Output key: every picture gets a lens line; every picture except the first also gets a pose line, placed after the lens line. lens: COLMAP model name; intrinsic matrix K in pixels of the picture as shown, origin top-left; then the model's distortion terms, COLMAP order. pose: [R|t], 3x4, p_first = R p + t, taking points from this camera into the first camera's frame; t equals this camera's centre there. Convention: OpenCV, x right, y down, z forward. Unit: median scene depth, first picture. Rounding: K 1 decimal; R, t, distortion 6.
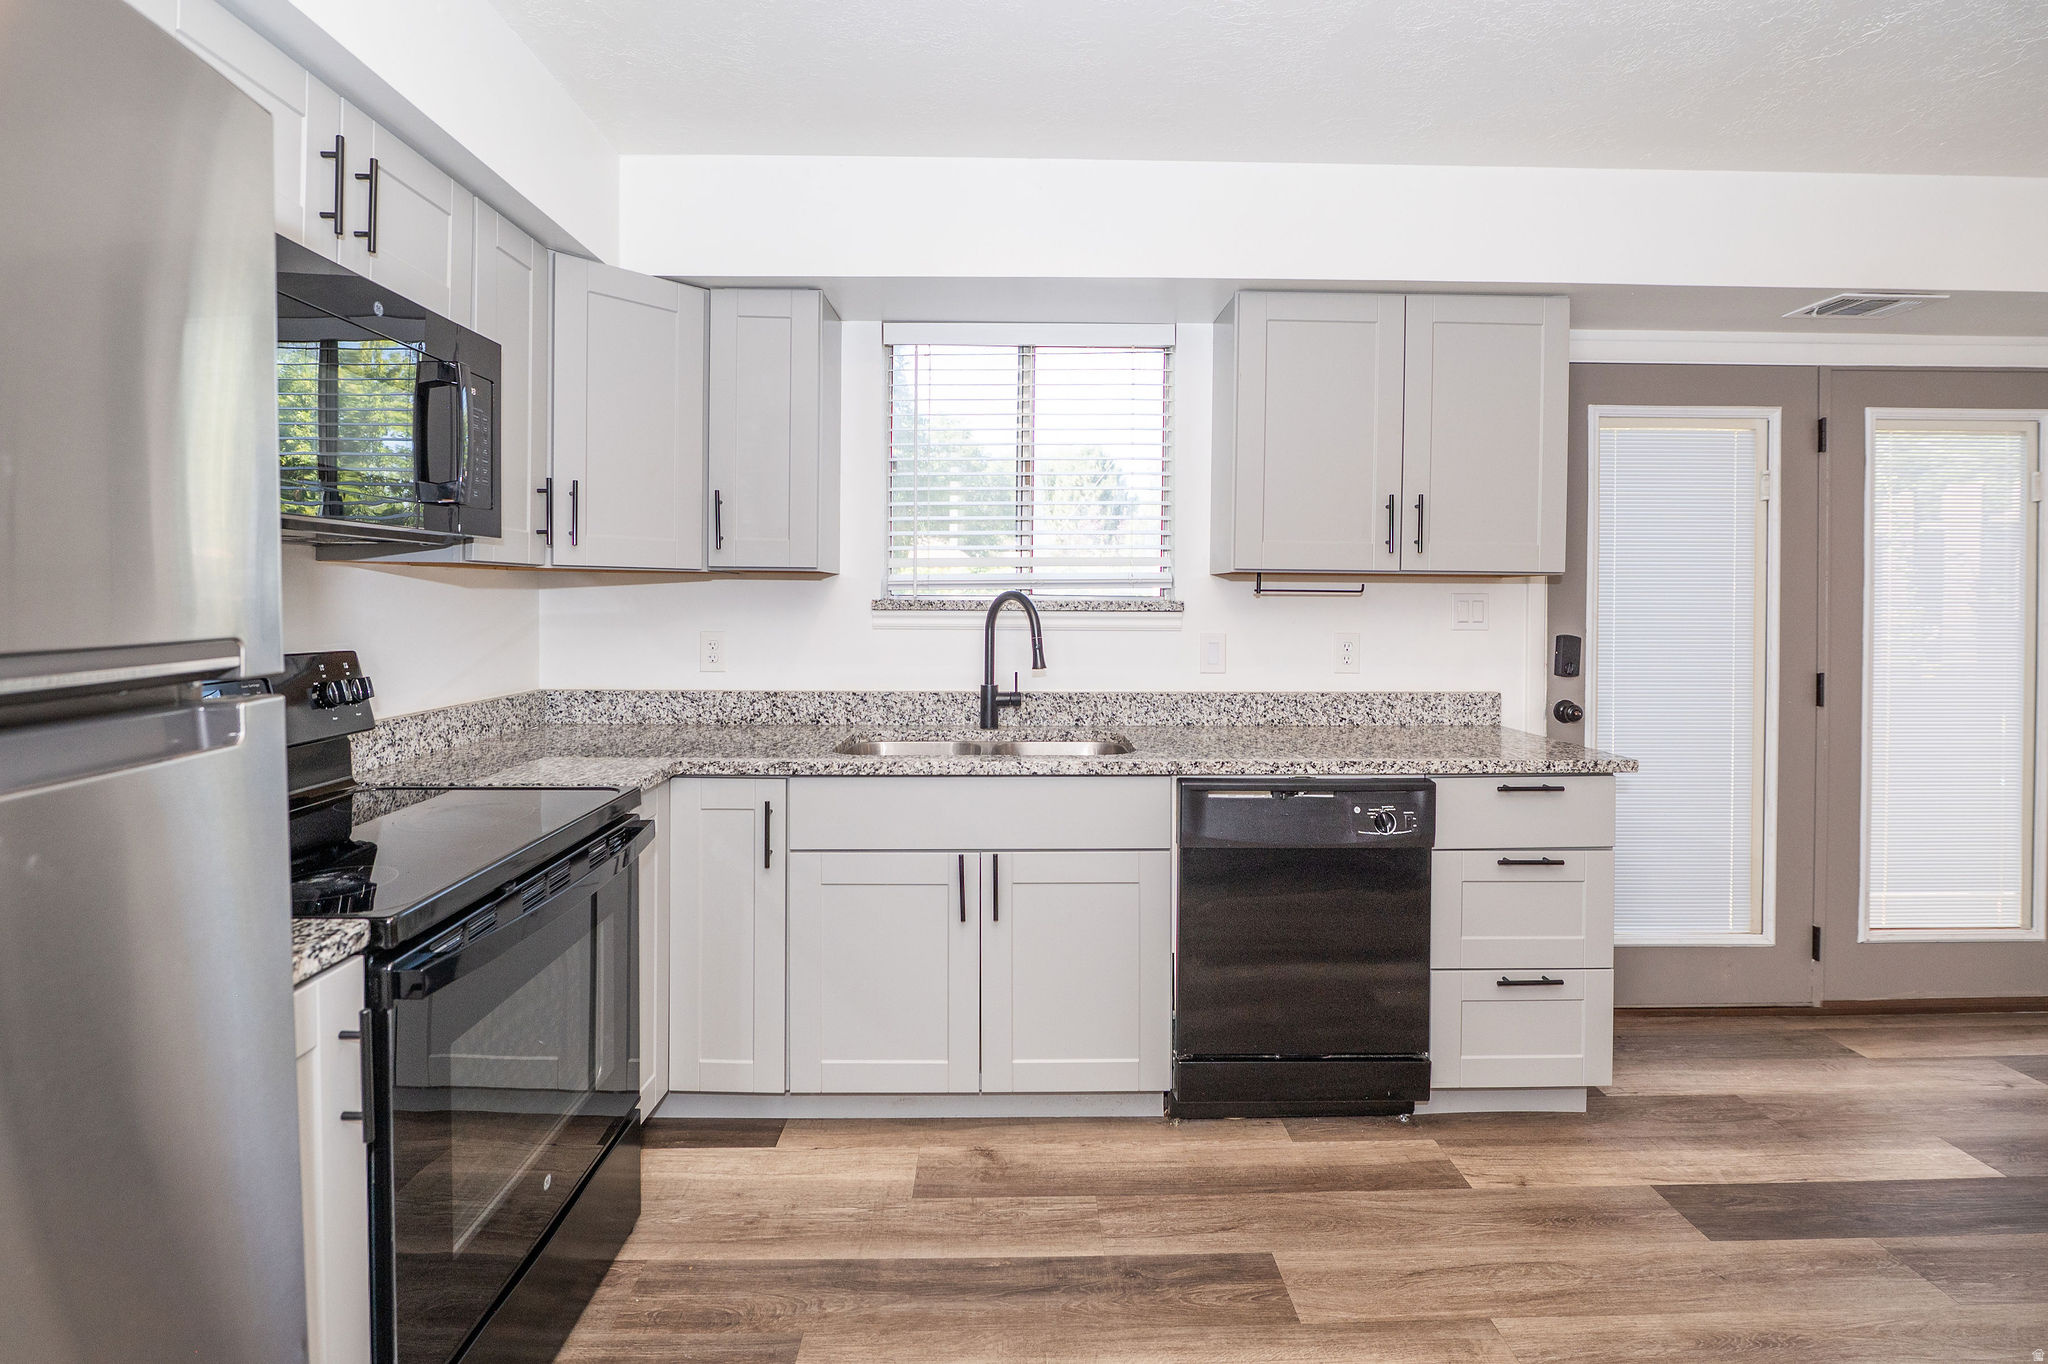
lens RADIAL K [[914.1, 0, 1028.3], [0, 914.1, 616.5], [0, 0, 1]] dist [-0.011955, -0.000085]
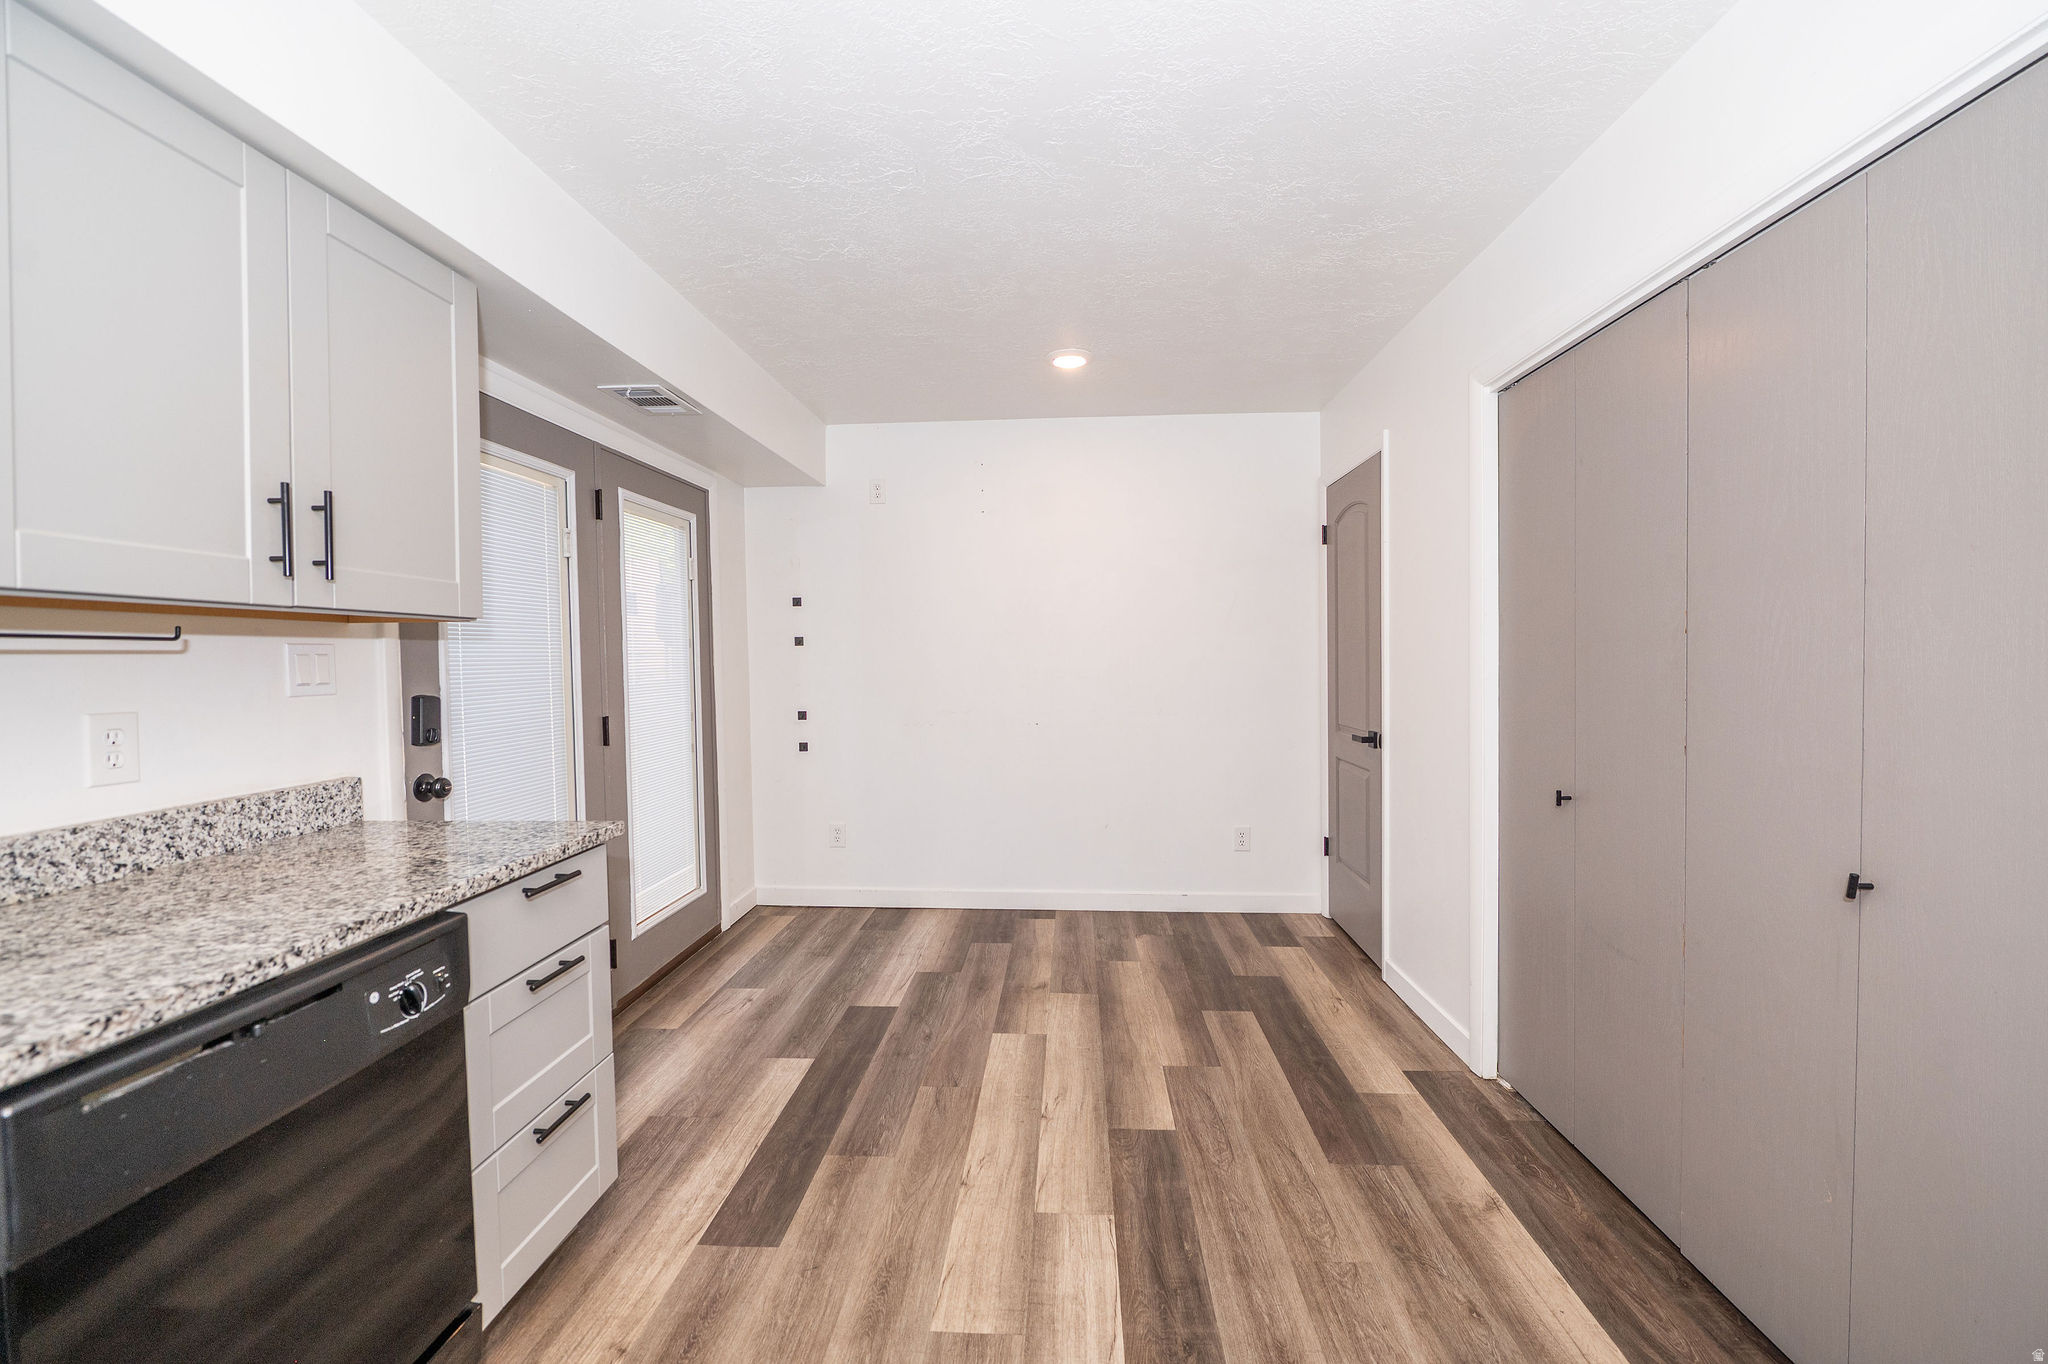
lens RADIAL K [[823.6, 0, 1031.9], [0, 823.6, 678.1], [0, 0, 1]] dist [-0.012534, -0.000920]
pose [[0.072089, -0.035195, 0.996777, -0.139197], [0.026994, 0.999080, 0.033324, -0.006460], [-0.997033, 0.024504, 0.072972, 0.514850]]
